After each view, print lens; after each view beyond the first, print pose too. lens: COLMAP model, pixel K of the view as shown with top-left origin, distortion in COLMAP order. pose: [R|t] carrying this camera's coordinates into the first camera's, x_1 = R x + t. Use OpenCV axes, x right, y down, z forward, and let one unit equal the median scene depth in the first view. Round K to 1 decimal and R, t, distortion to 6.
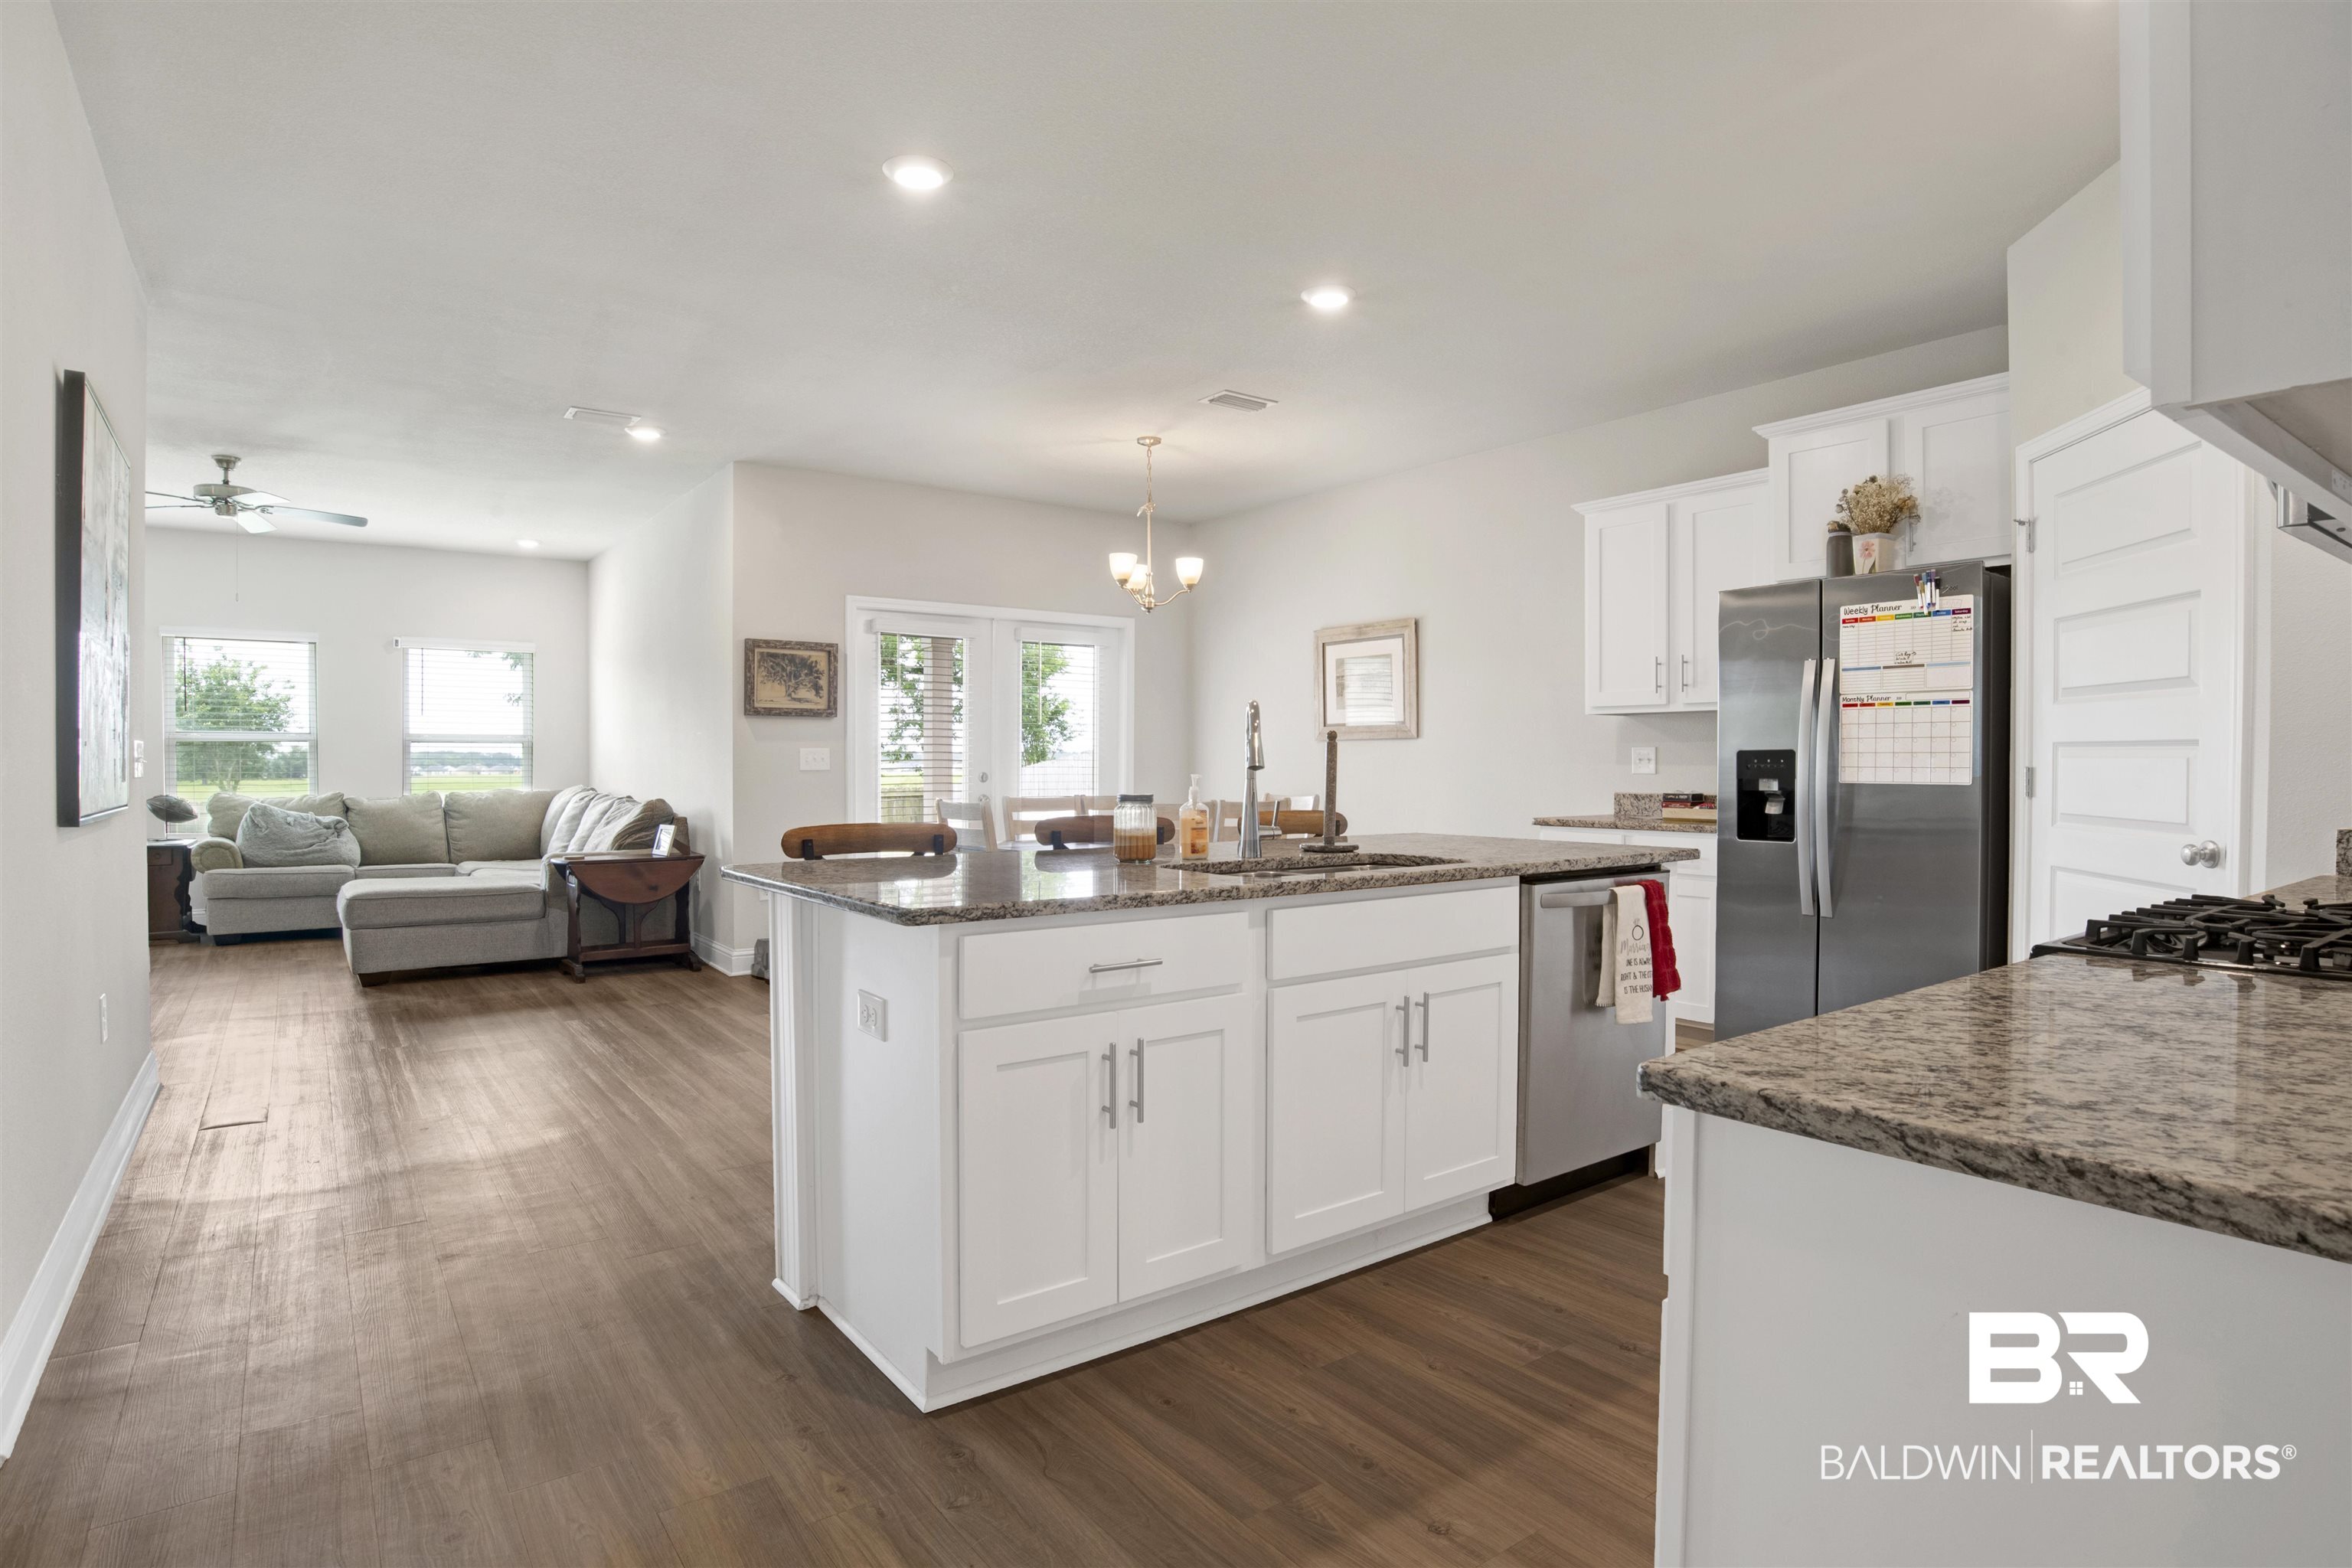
lens RADIAL K [[1245.4, 0, 1185.8], [0, 1245.4, 774.4], [0, 0, 1]] dist [-0.059830, 0.017608]
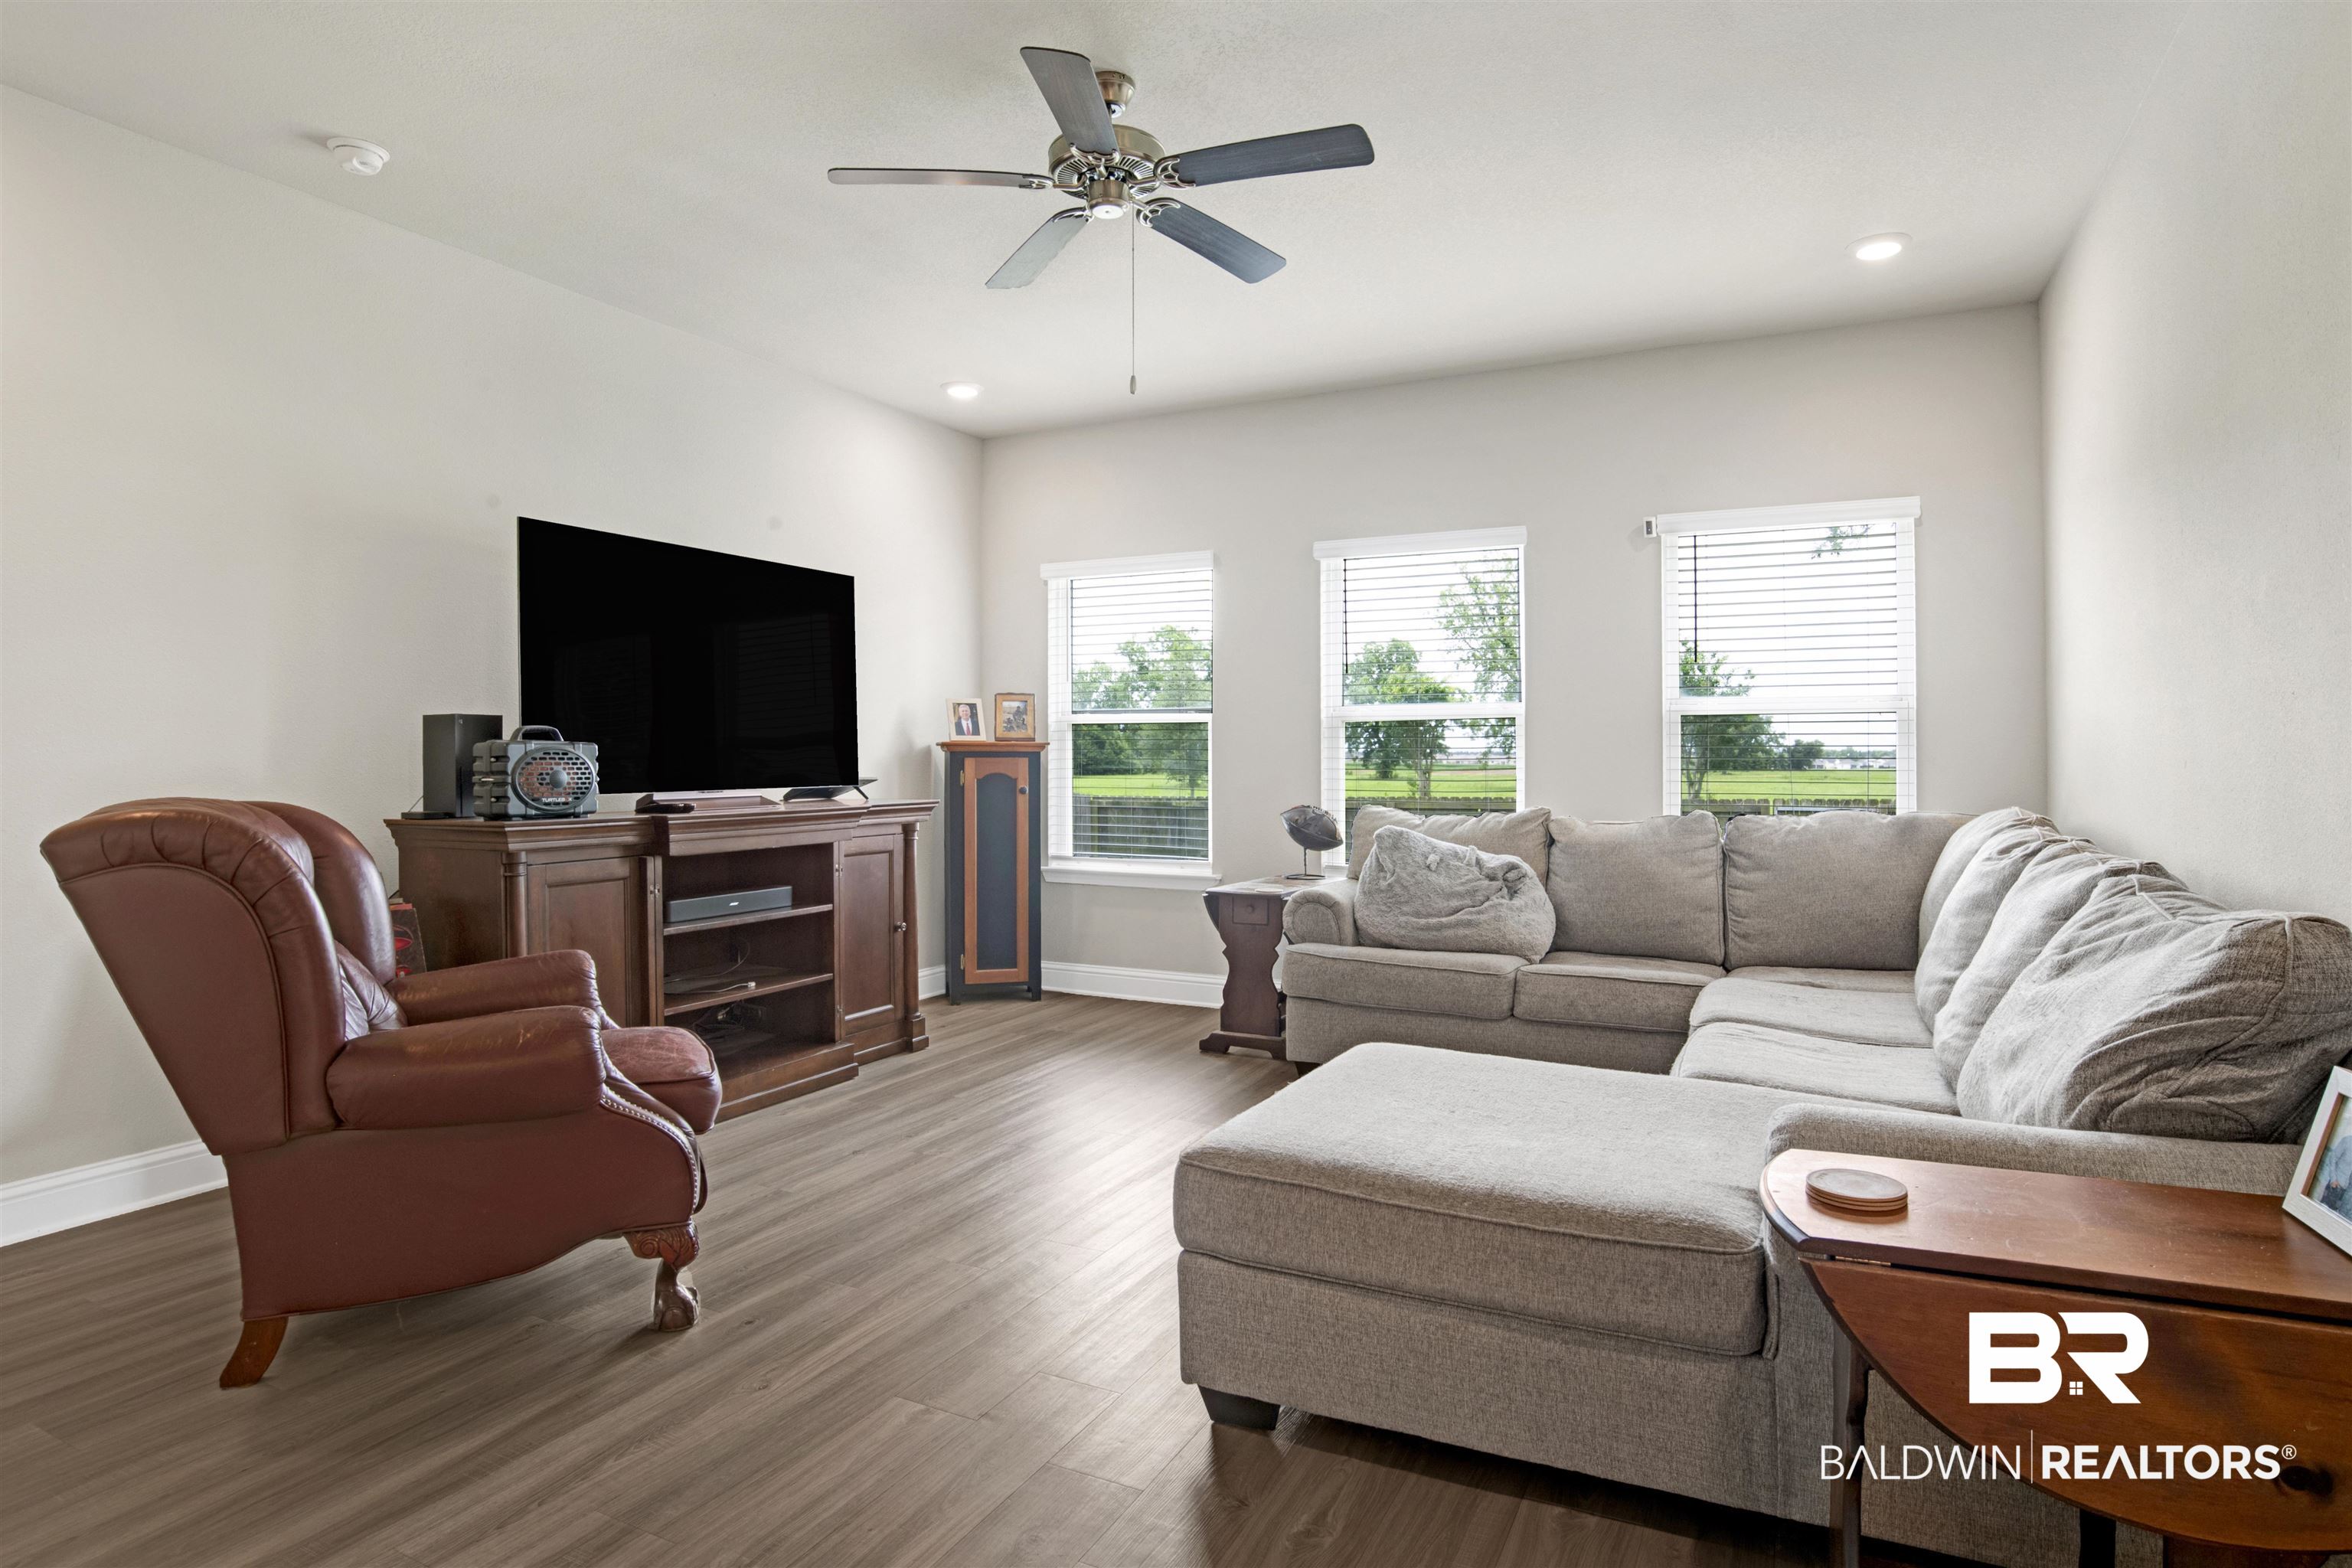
lens RADIAL K [[1245.4, 0, 1188.6], [0, 1245.4, 764.3], [0, 0, 1]] dist [-0.059830, 0.017608]
pose [[0.451204, 0.001807, -0.892419, -0.275300], [-0.003102, 0.999995, 0.000457, -0.004897], [0.892415, 0.002562, 0.451208, 0.611720]]
